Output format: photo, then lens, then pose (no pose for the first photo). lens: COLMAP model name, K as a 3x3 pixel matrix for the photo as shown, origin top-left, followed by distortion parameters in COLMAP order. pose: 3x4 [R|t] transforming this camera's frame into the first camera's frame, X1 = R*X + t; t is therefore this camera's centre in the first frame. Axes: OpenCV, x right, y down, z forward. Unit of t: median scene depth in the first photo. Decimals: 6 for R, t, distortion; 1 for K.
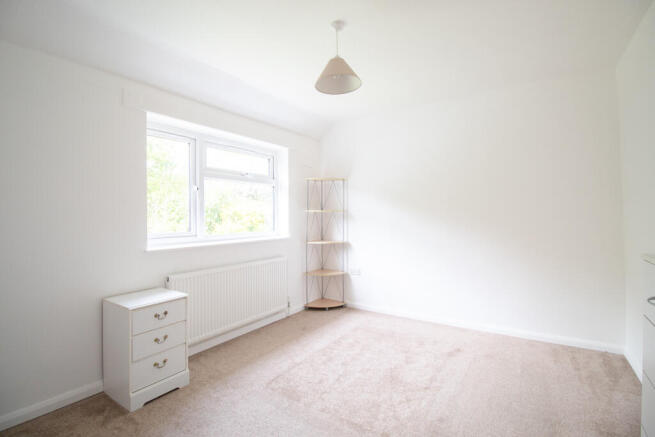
lens RADIAL K [[299.0, 0, 344.6], [0, 299.0, 212.4], [0, 0, 1]] dist [-0.000376, -0.013782]
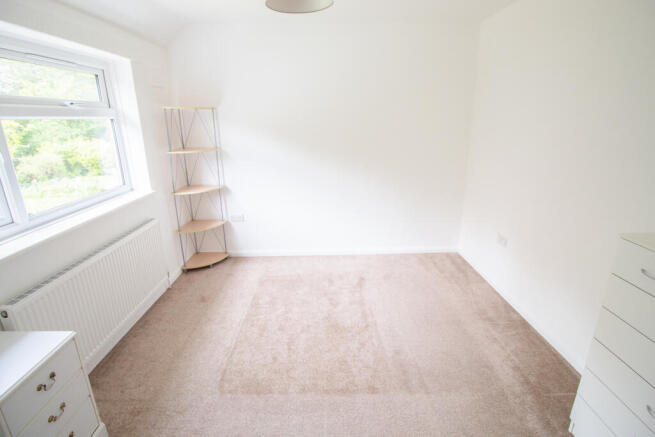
lens RADIAL K [[299.0, 0, 344.6], [0, 299.0, 212.4], [0, 0, 1]] dist [-0.000376, -0.013782]
pose [[0.836828, -0.145704, 0.527721, -0.198559], [-0.007676, 0.960716, 0.277427, -0.080890], [-0.547413, -0.236209, 0.802835, 0.149225]]
